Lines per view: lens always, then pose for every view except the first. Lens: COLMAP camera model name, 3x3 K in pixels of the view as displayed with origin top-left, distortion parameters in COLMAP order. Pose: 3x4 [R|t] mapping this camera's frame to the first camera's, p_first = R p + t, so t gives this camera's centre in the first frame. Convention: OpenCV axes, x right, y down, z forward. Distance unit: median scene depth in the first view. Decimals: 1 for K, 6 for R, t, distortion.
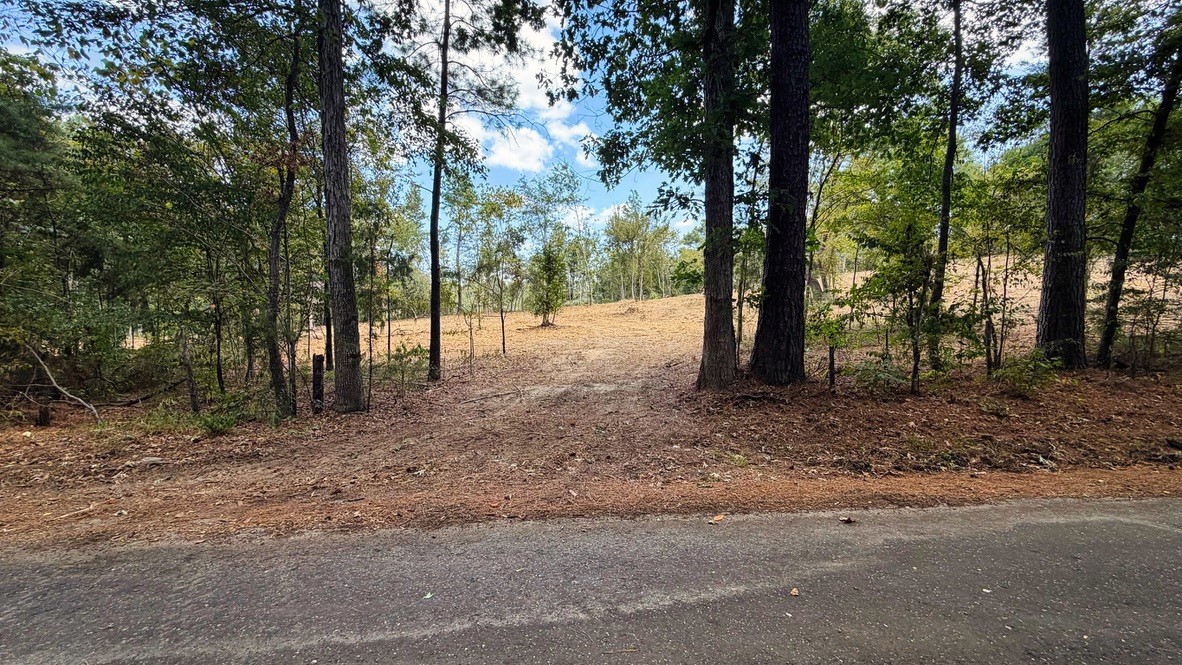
lens RADIAL K [[471.9, 0, 588.3], [0, 471.9, 328.5], [0, 0, 1]] dist [-0.000317, 0.000112]
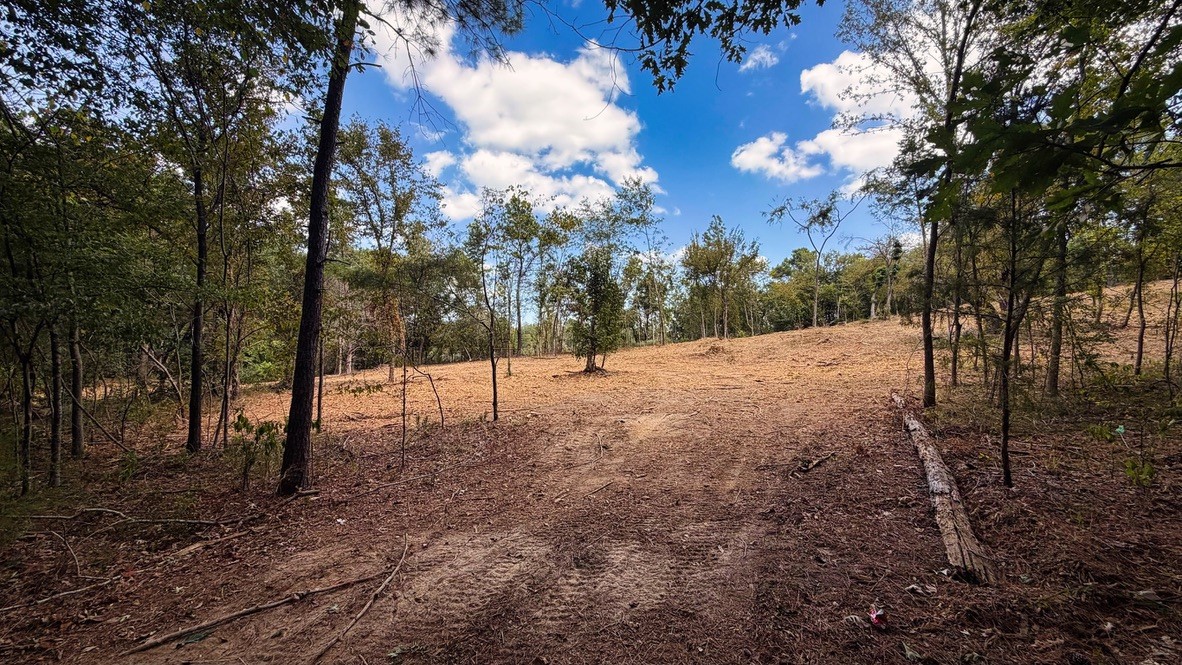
lens RADIAL K [[471.9, 0, 588.3], [0, 471.9, 328.5], [0, 0, 1]] dist [-0.000317, 0.000112]
pose [[0.985424, -0.014399, -0.169504, 0.011992], [-0.000779, 0.996019, -0.089140, -0.003112], [0.170113, 0.087973, 0.981490, 0.130043]]
